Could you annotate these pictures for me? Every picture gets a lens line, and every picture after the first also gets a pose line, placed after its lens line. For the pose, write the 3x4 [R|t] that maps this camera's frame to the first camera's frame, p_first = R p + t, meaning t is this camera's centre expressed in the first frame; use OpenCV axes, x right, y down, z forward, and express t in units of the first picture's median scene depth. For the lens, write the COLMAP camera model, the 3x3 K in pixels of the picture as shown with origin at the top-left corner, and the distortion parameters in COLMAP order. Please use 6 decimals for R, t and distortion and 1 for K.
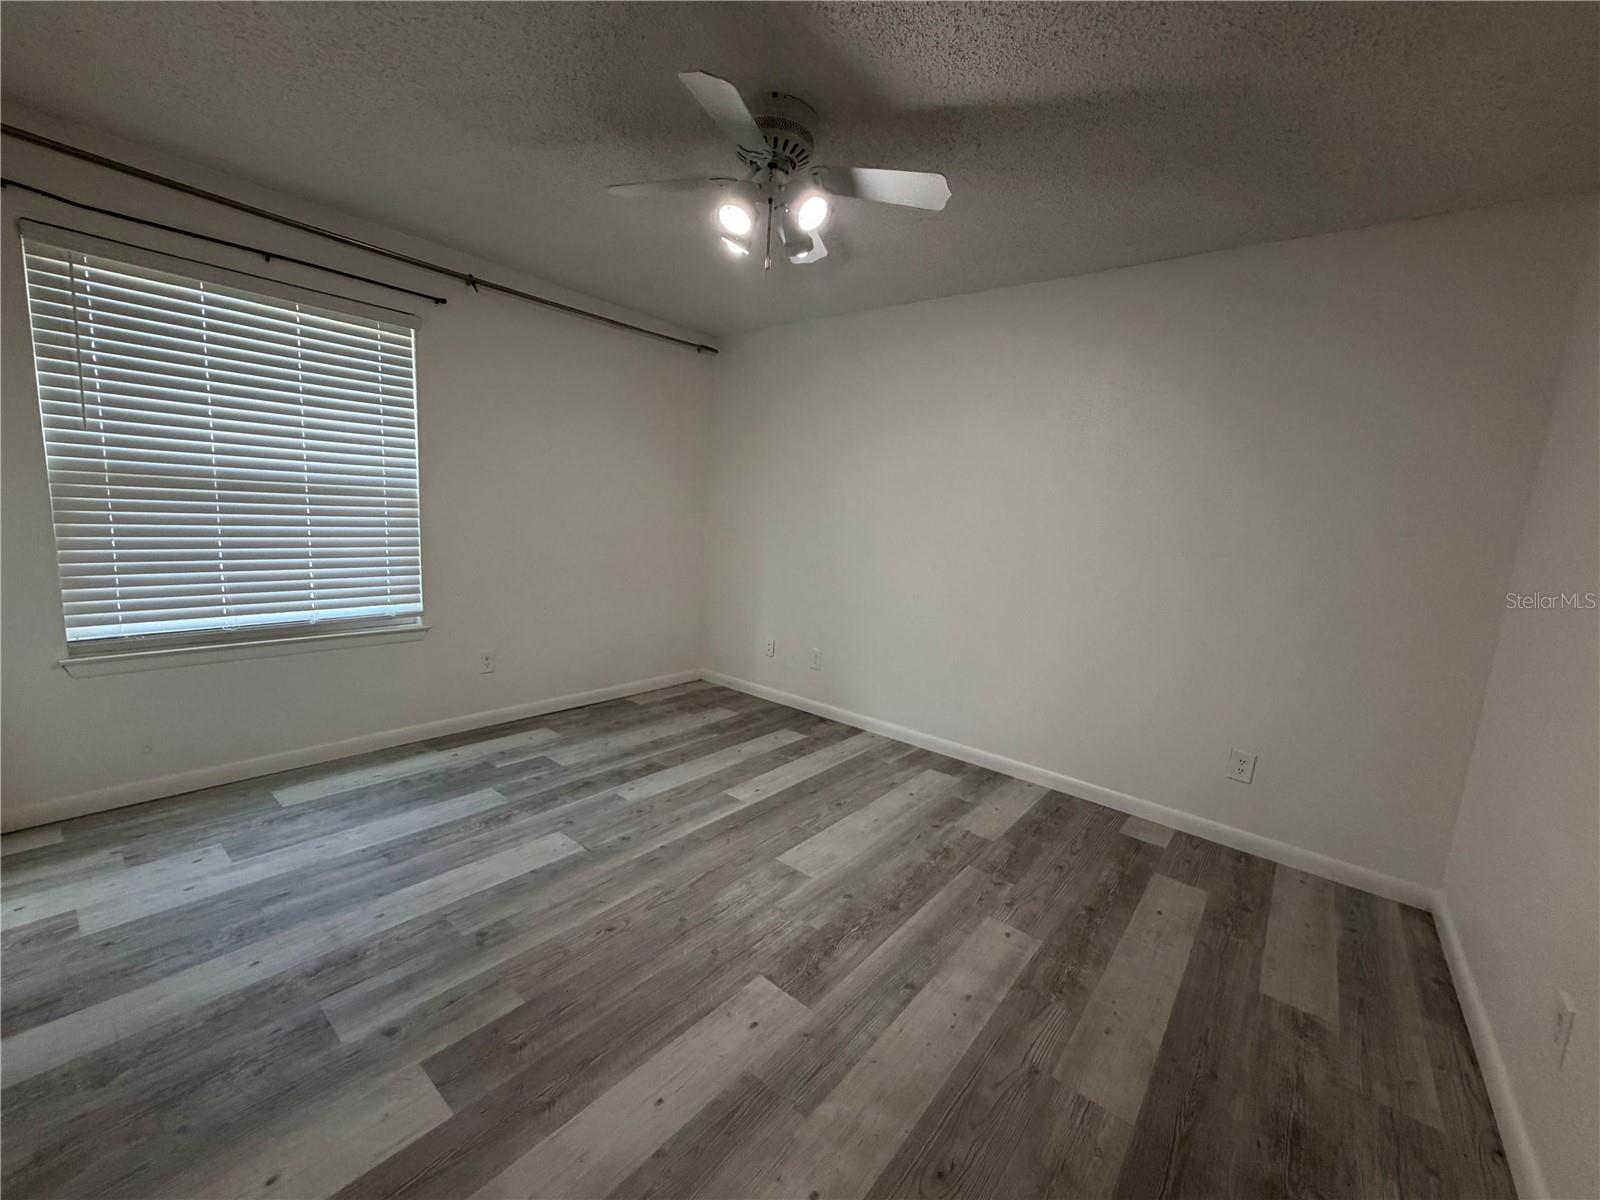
lens RADIAL K [[638.8, 0, 788.9], [0, 638.8, 594.6], [0, 0, 1]] dist [0.001338, 0.000923]
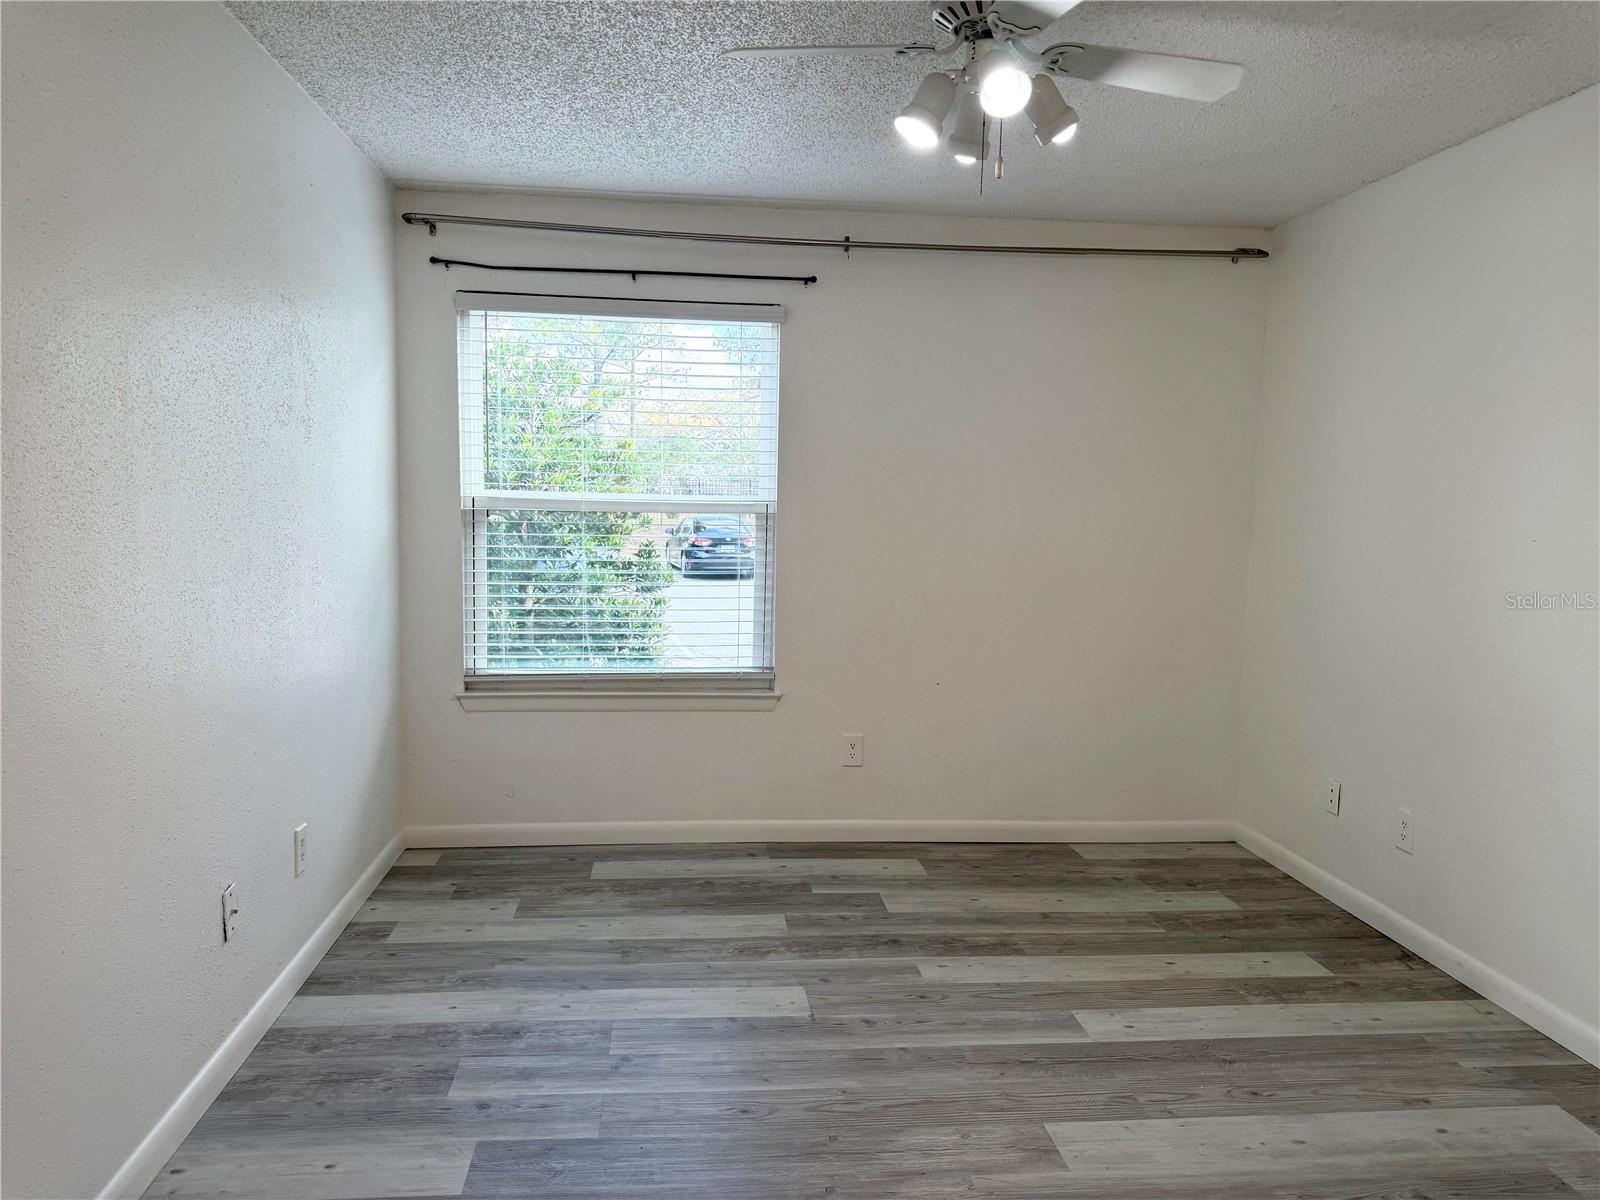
lens RADIAL K [[1128.8, 0, 794.5], [0, 1128.8, 589.3], [0, 0, 1]] dist [0.043796, -0.046153]
pose [[0.713823, 0.015586, -0.700153, 0.536562], [-0.071298, 0.996175, -0.050514, -0.011902], [0.696688, 0.085977, 0.712204, 0.040689]]
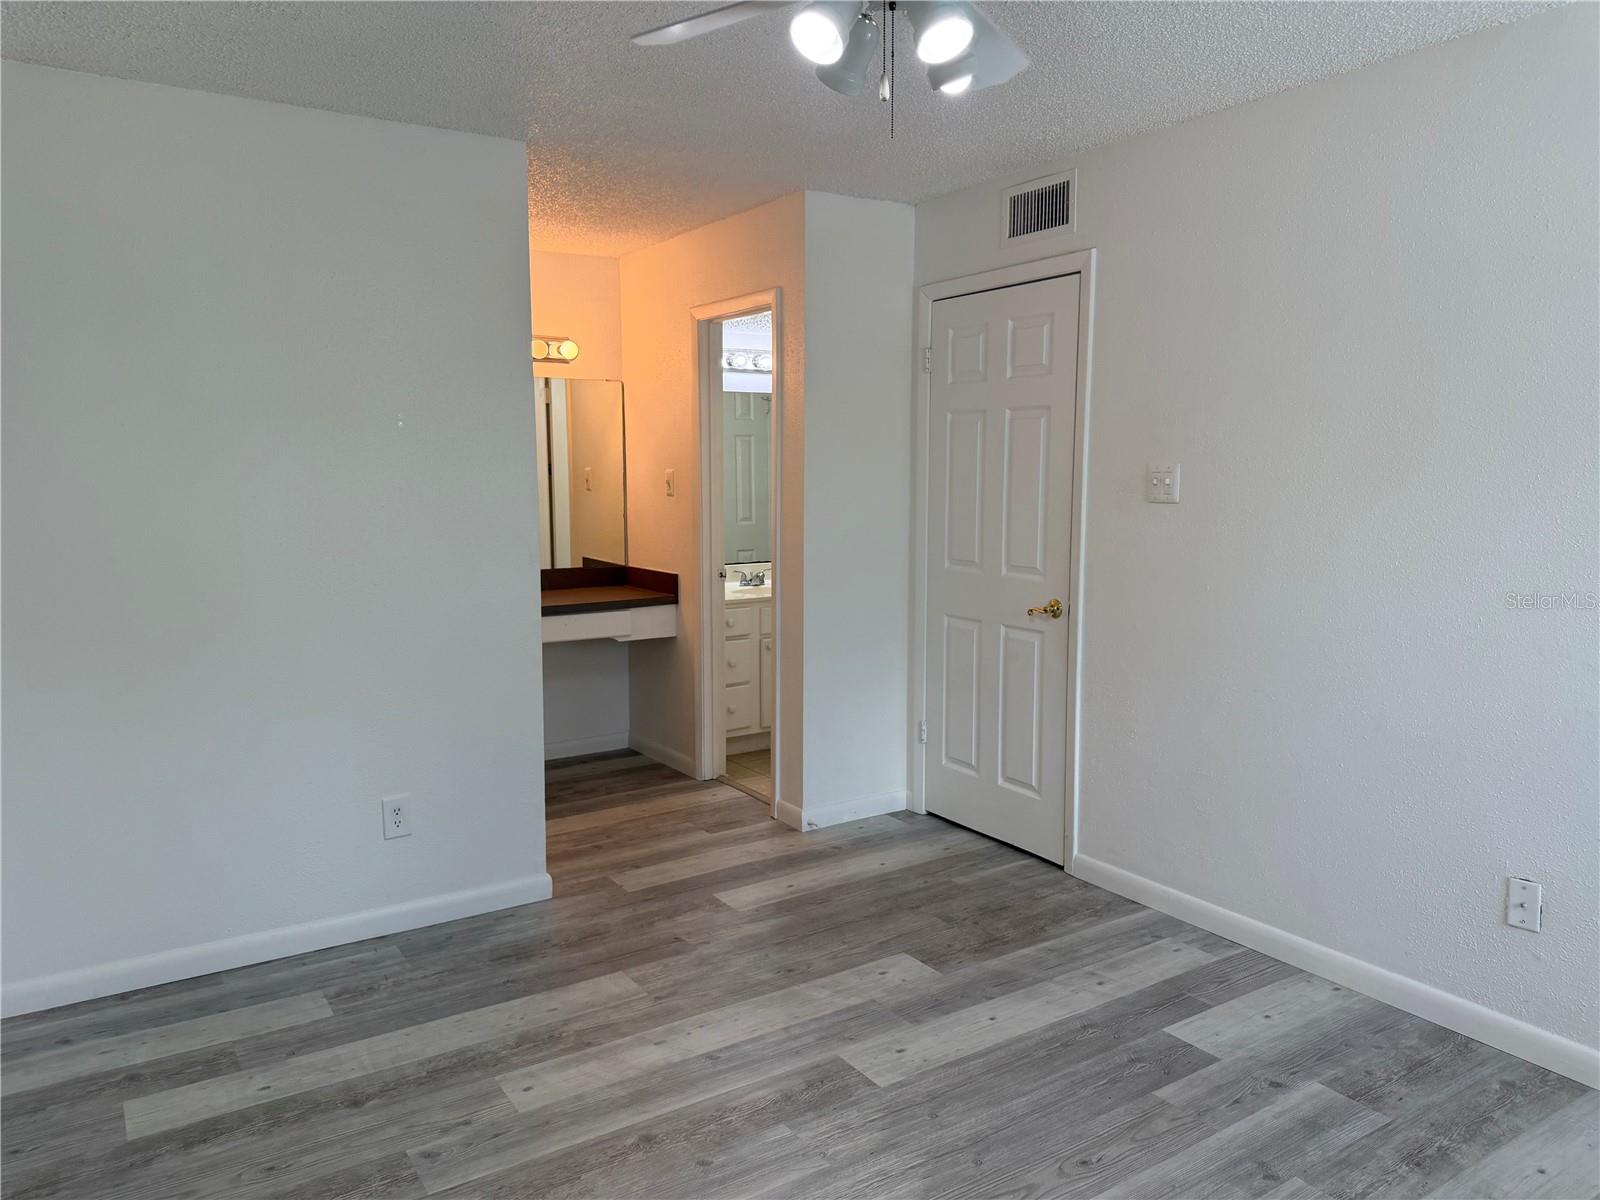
lens RADIAL K [[1128.8, 0, 794.3], [0, 1128.8, 601.3], [0, 0, 1]] dist [0.043796, -0.046153]
pose [[-0.952071, -0.096454, 0.290270, -0.222913], [-0.015846, 0.963259, 0.268106, -0.294131], [-0.305465, 0.250656, -0.918620, 1.637282]]
